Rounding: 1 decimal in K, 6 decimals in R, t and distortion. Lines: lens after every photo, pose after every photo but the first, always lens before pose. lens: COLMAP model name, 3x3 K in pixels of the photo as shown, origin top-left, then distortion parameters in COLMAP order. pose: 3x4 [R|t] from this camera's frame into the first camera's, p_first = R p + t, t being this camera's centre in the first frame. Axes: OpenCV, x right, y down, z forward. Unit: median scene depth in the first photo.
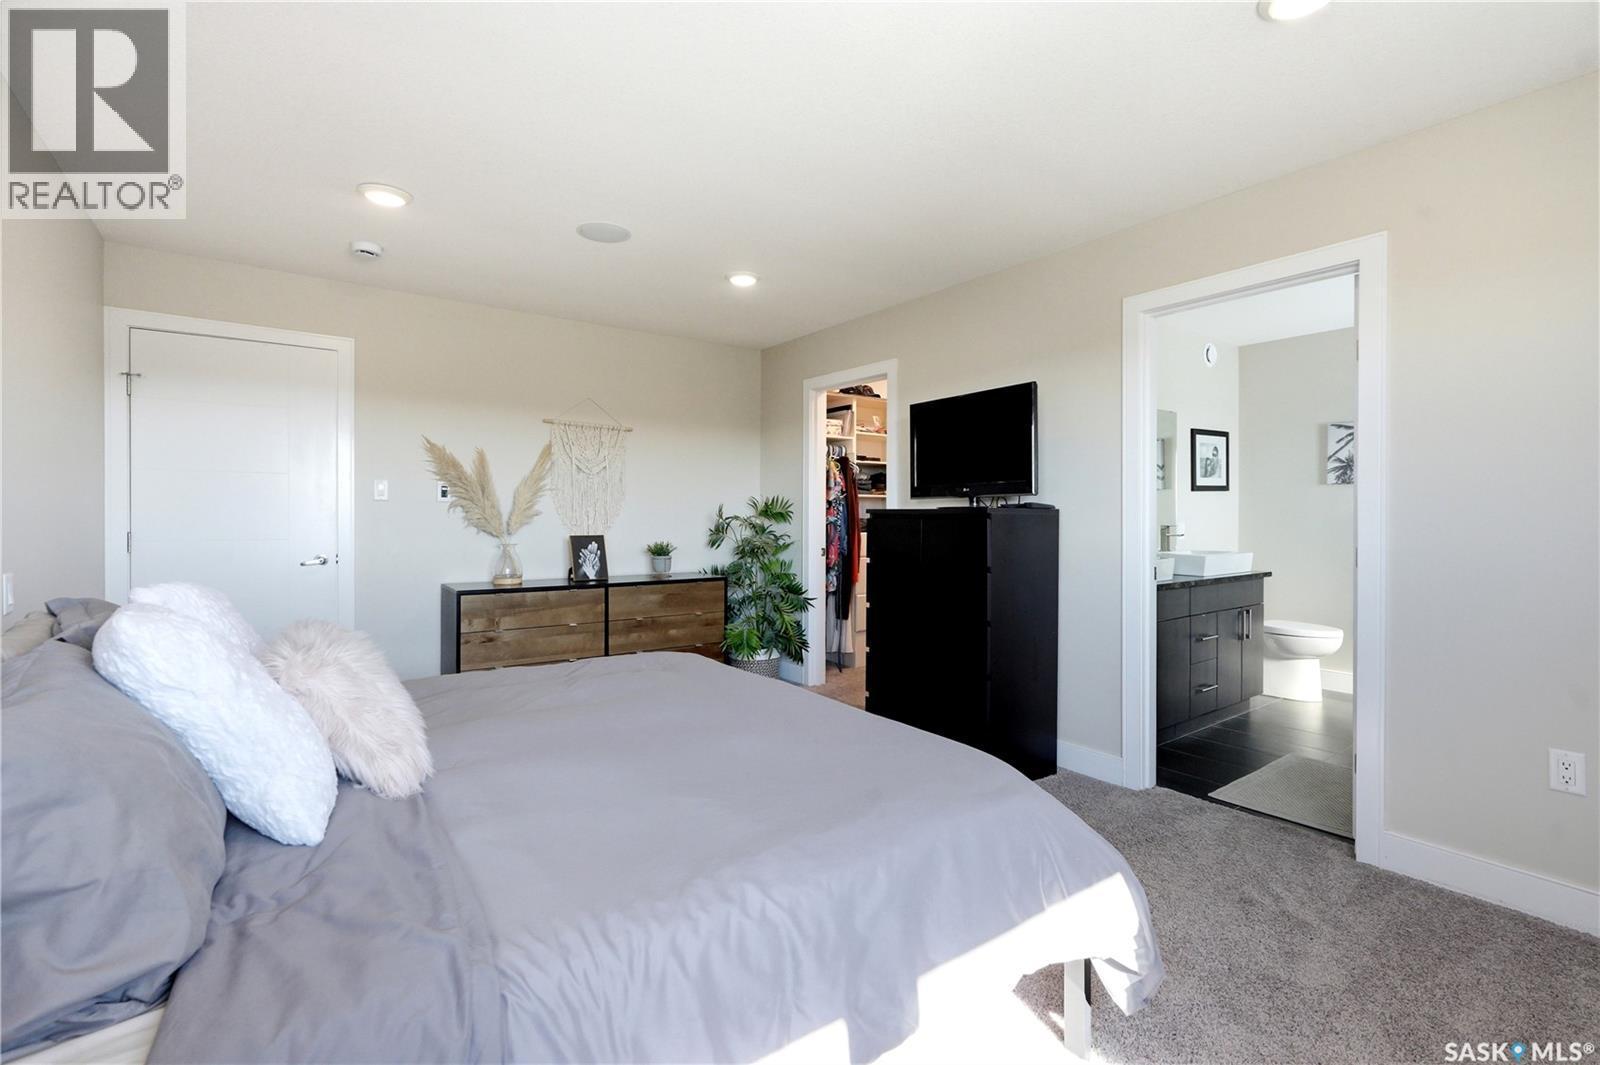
lens RADIAL K [[733.4, 0, 792.1], [0, 733.4, 527.1], [0, 0, 1]] dist [-0.004404, 0.003091]
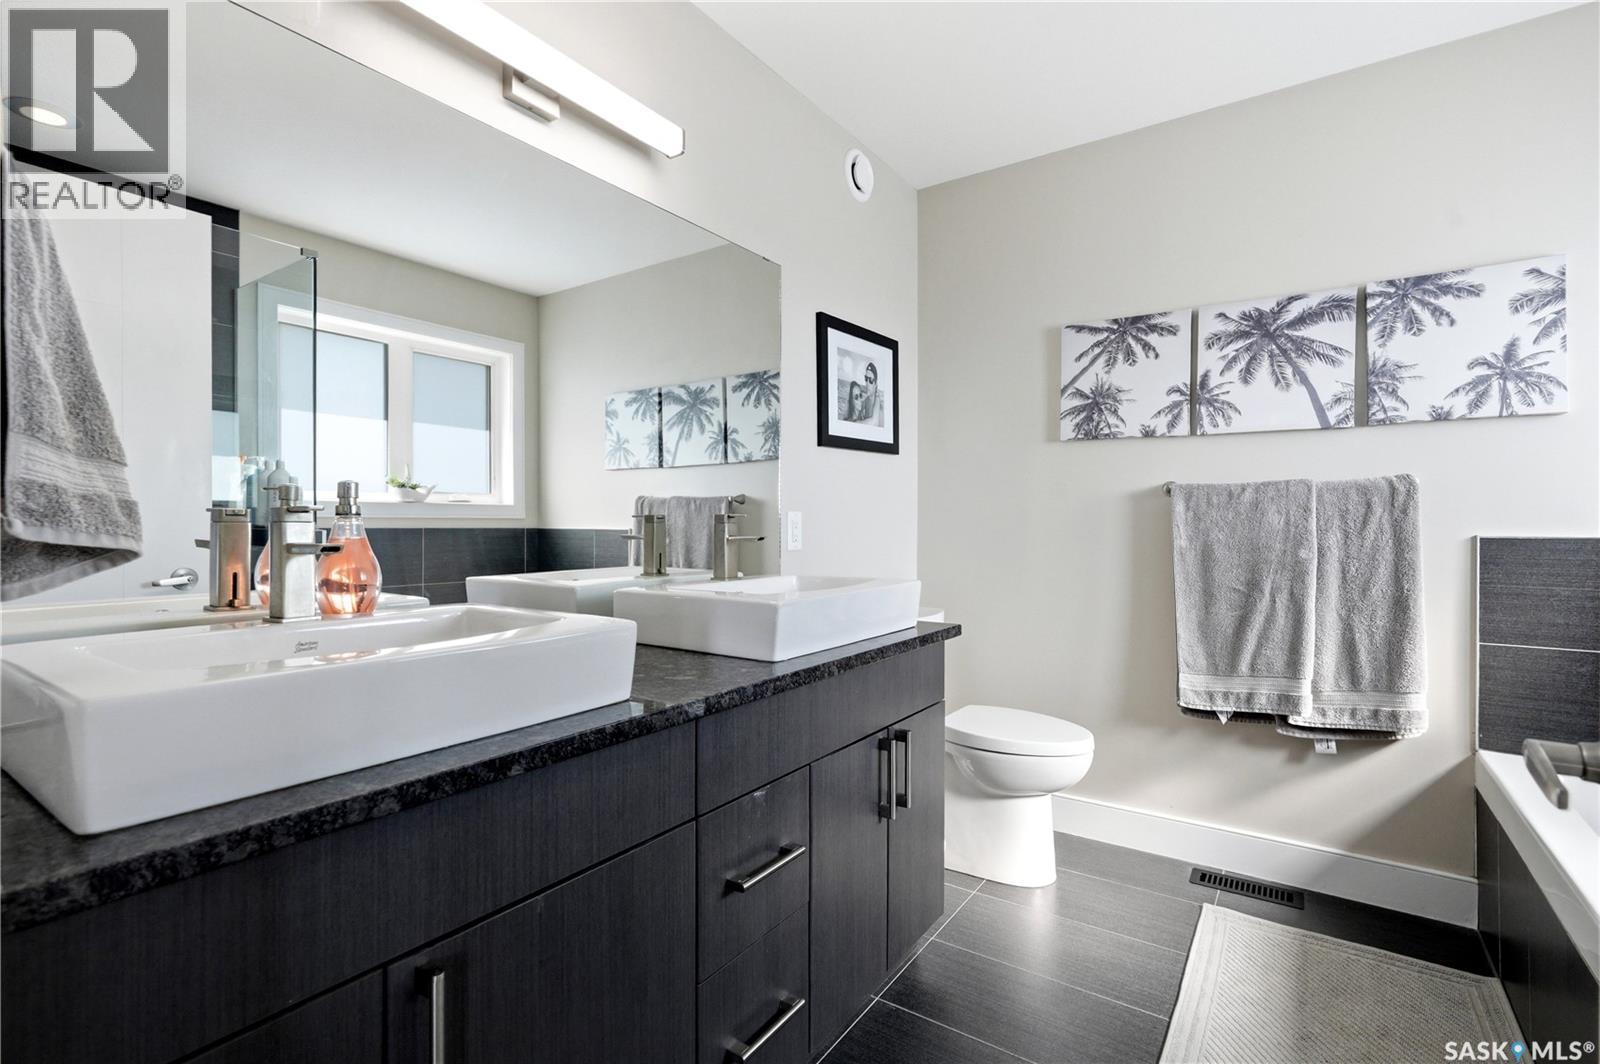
lens RADIAL K [[733.4, 0, 804.3], [0, 733.4, 528.6], [0, 0, 1]] dist [-0.004404, 0.003091]
pose [[0.945426, -0.000404, 0.325837, 0.391615], [0.000572, 1.000000, -0.000422, 0.003982], [-0.325836, 0.000585, 0.945426, 0.570278]]
